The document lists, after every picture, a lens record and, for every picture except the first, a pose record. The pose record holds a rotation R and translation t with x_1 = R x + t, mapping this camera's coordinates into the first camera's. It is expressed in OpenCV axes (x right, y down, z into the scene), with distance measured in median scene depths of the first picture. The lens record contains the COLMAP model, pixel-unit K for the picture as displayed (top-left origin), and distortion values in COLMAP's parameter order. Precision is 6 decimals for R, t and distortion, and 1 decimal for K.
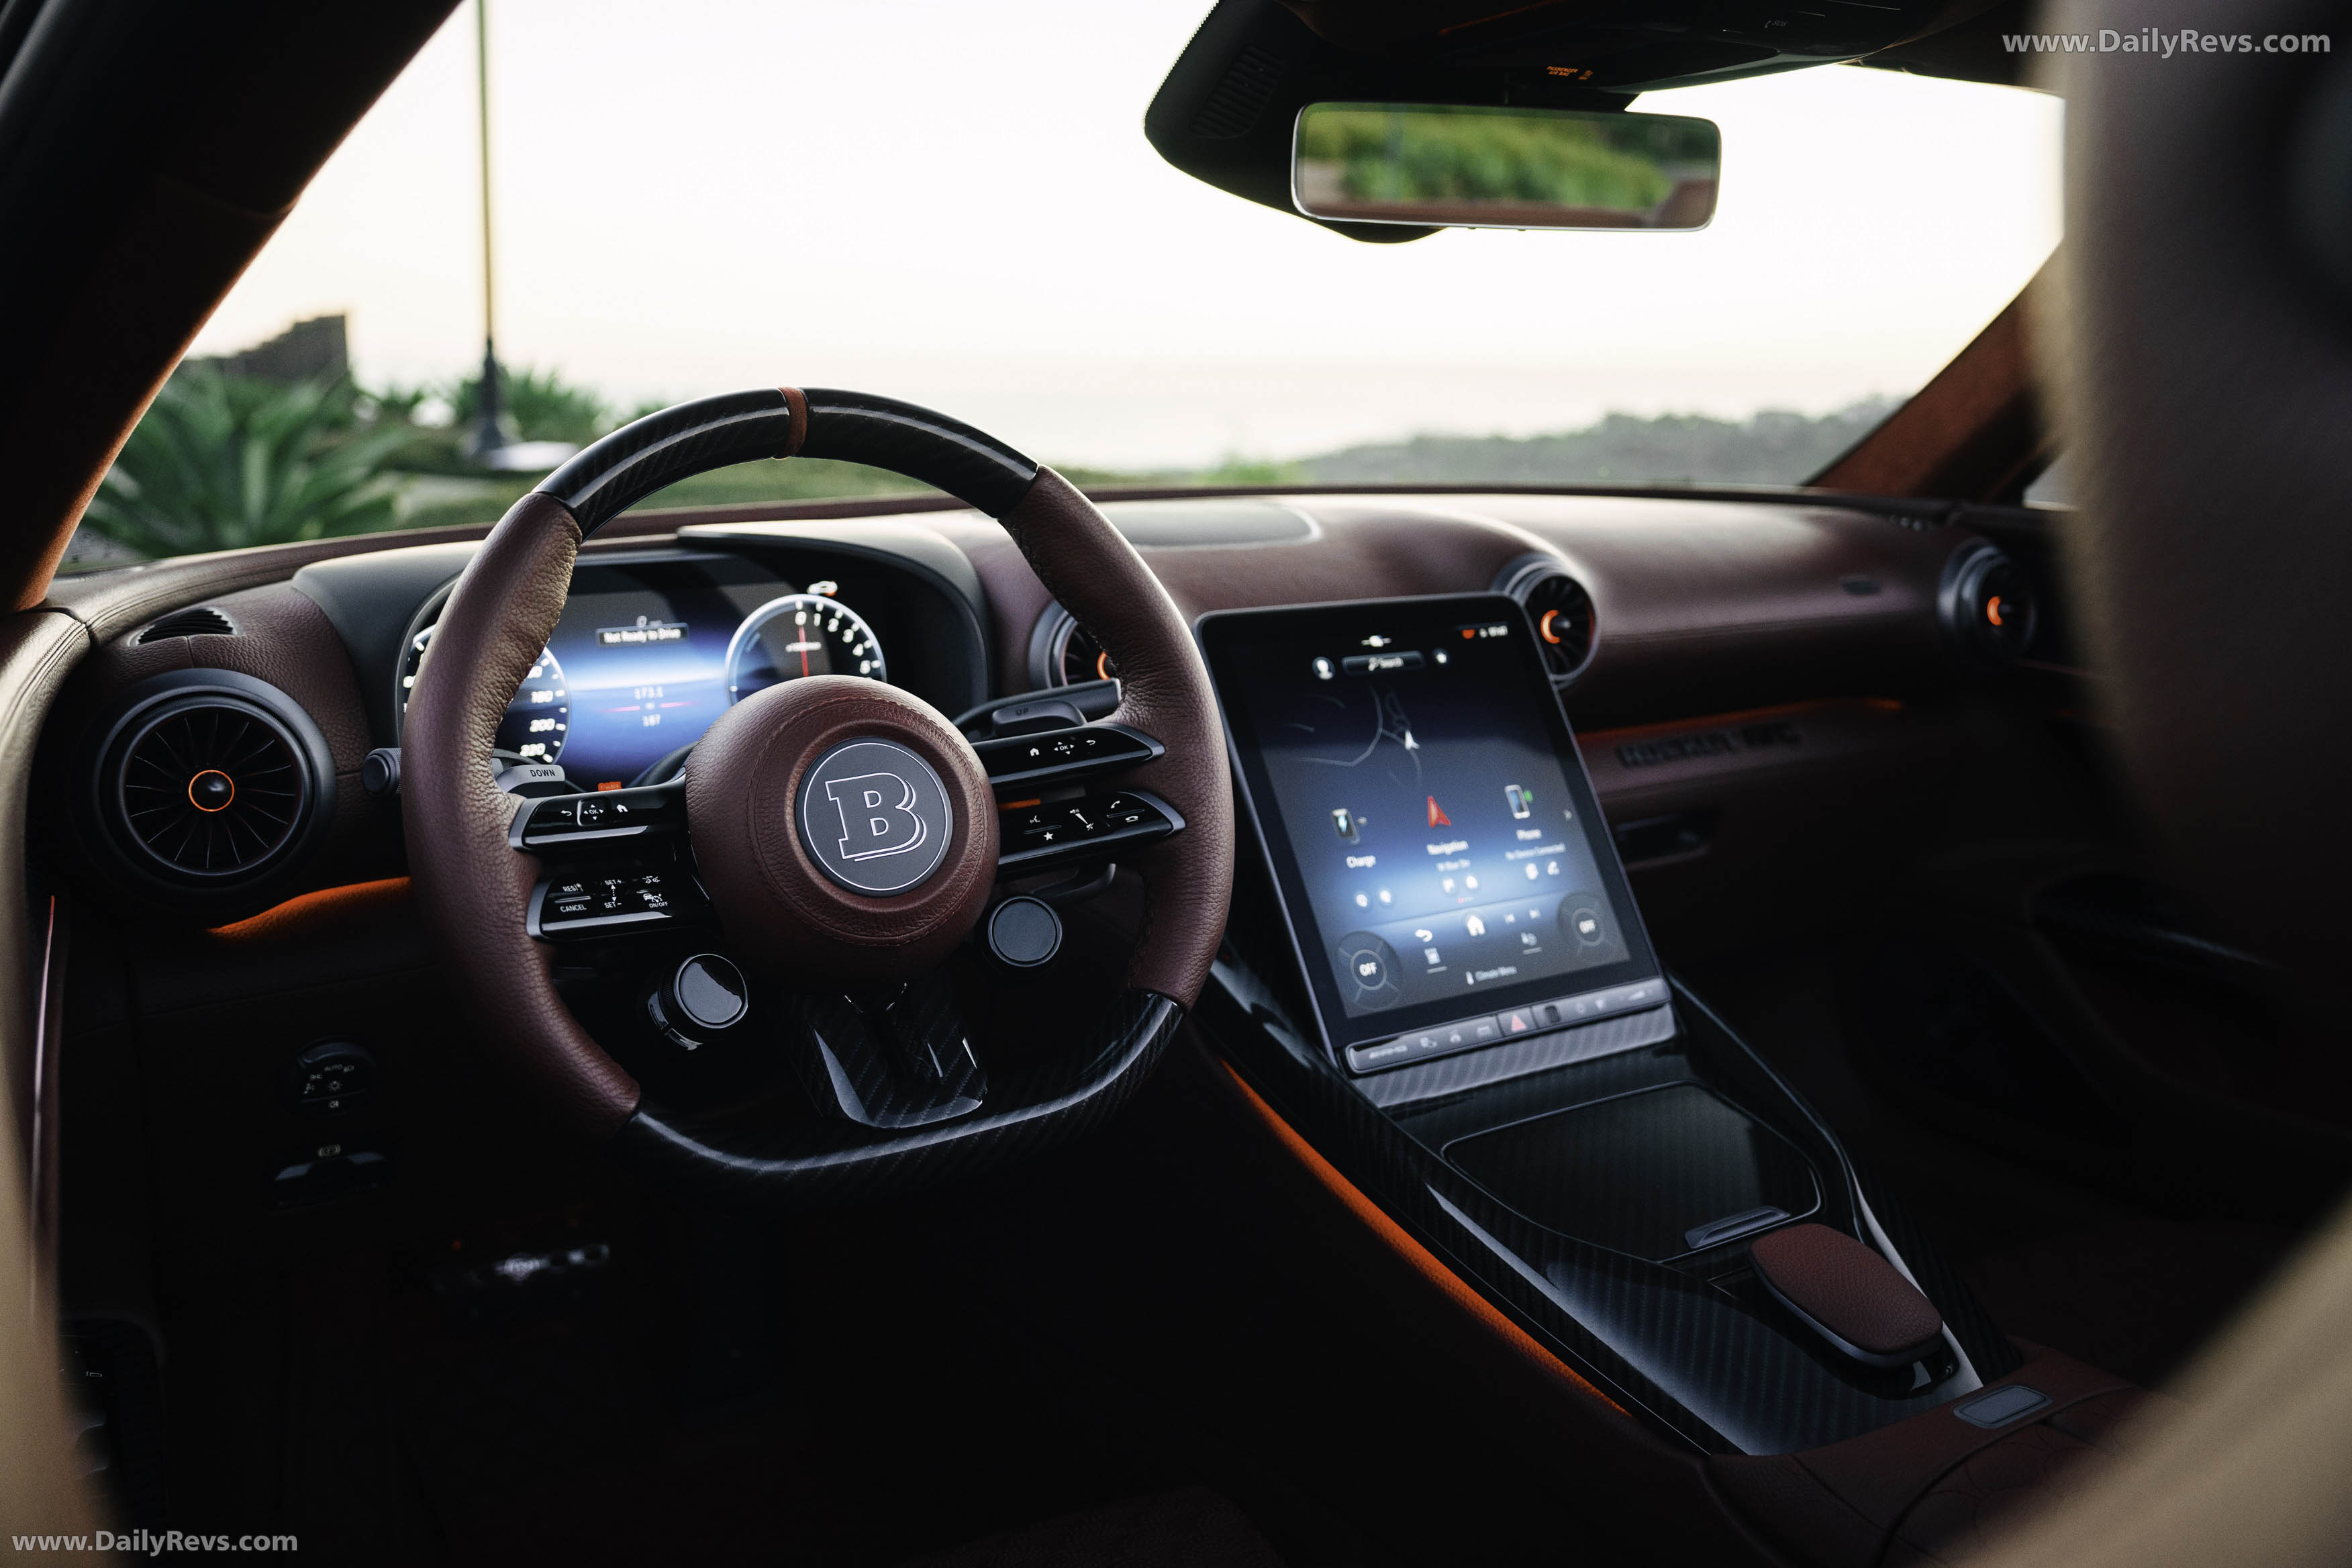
lens RADIAL K [[1956.8, 0, 1176.0], [0, 1956.8, 784.0], [0, 0, 1]] dist [-0.051283, 0.002141]
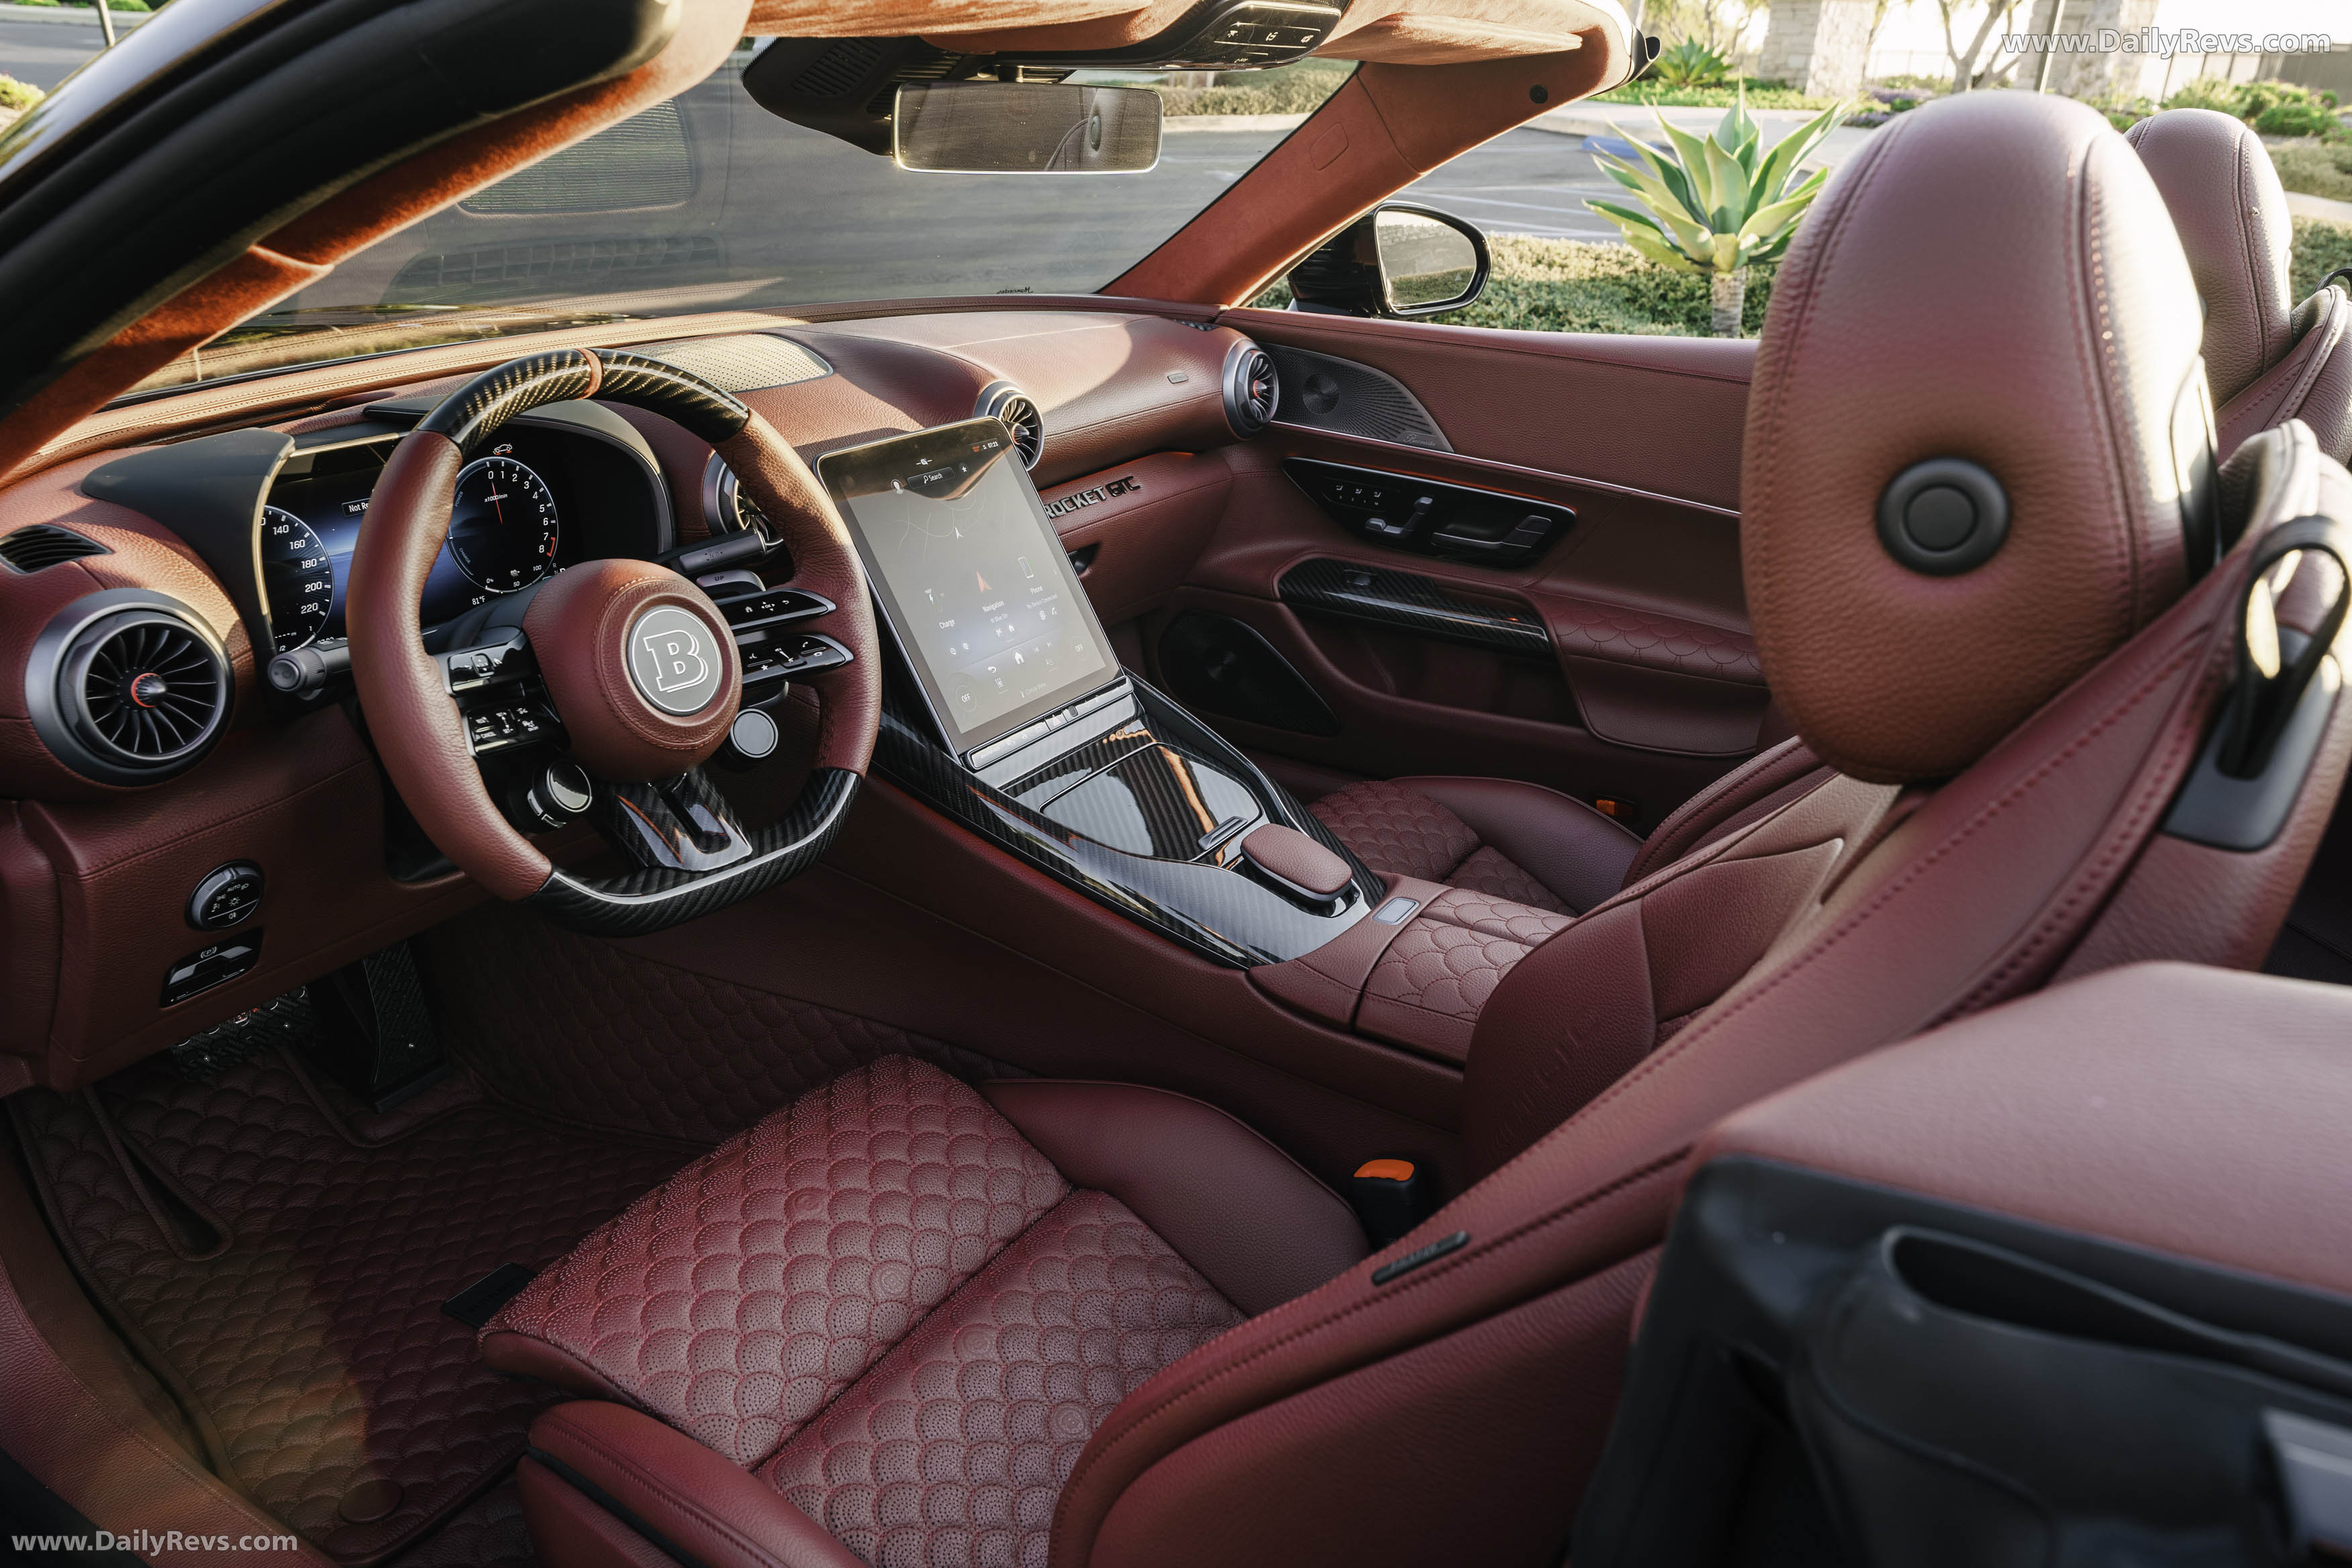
lens RADIAL K [[1632.1, 0, 1176.1], [0, 1632.1, 821.0], [0, 0, 1]] dist [-0.045809, 0.000447]
pose [[0.892698, -0.155141, 0.423110, -0.281075], [0.057133, 0.970261, 0.235224, -0.090943], [-0.447020, -0.185810, 0.875013, -0.150340]]
